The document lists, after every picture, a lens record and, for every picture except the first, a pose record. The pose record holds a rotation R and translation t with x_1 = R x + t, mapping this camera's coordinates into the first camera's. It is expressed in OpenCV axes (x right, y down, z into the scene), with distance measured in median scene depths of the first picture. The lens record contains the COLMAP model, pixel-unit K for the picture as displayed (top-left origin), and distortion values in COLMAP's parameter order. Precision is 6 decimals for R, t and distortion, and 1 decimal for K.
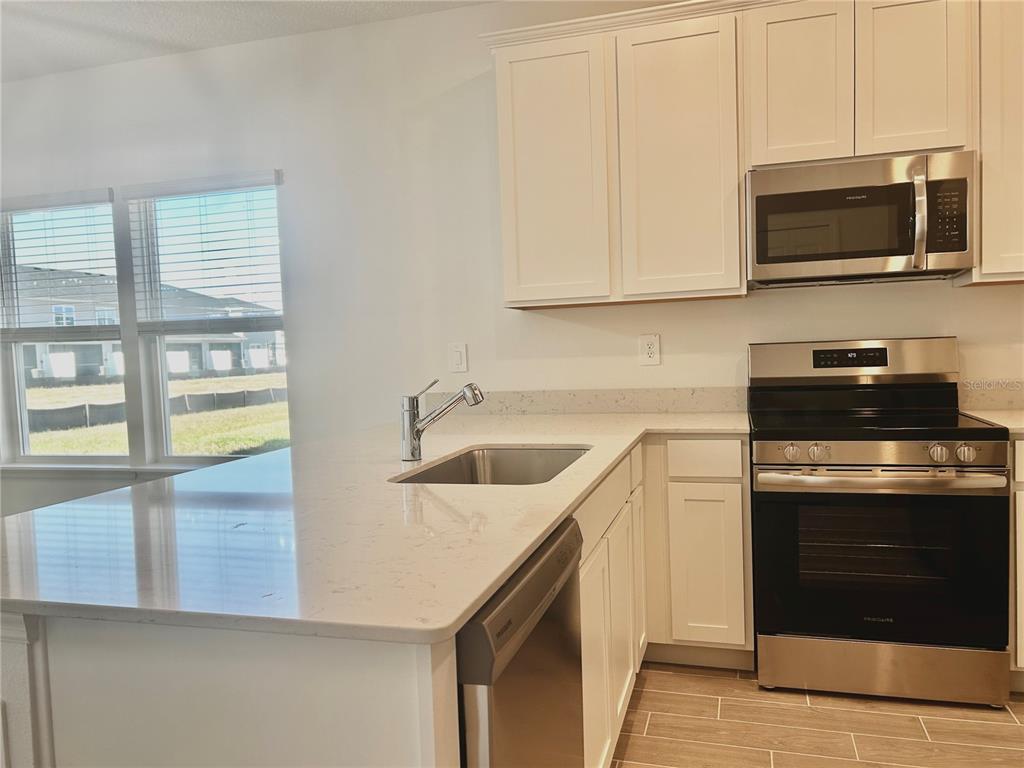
lens RADIAL K [[767.6, 0, 514.3], [0, 767.6, 382.6], [0, 0, 1]] dist [-0.000819, -0.003838]
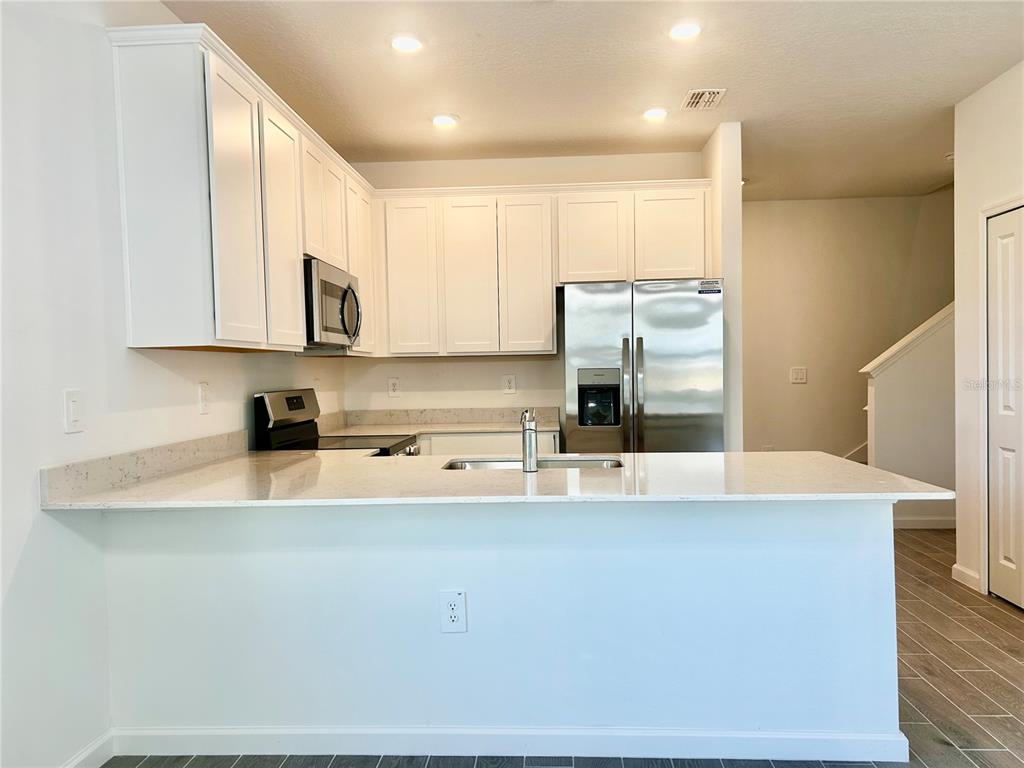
lens RADIAL K [[760.2, 0, 512.1], [0, 760.2, 391.0], [0, 0, 1]] dist [0.012040, 0.002216]
pose [[-0.218646, 0.016798, 0.975660, -0.866234], [0.074165, 0.997246, -0.000549, -0.022333], [-0.972982, 0.072240, -0.219290, 0.834533]]
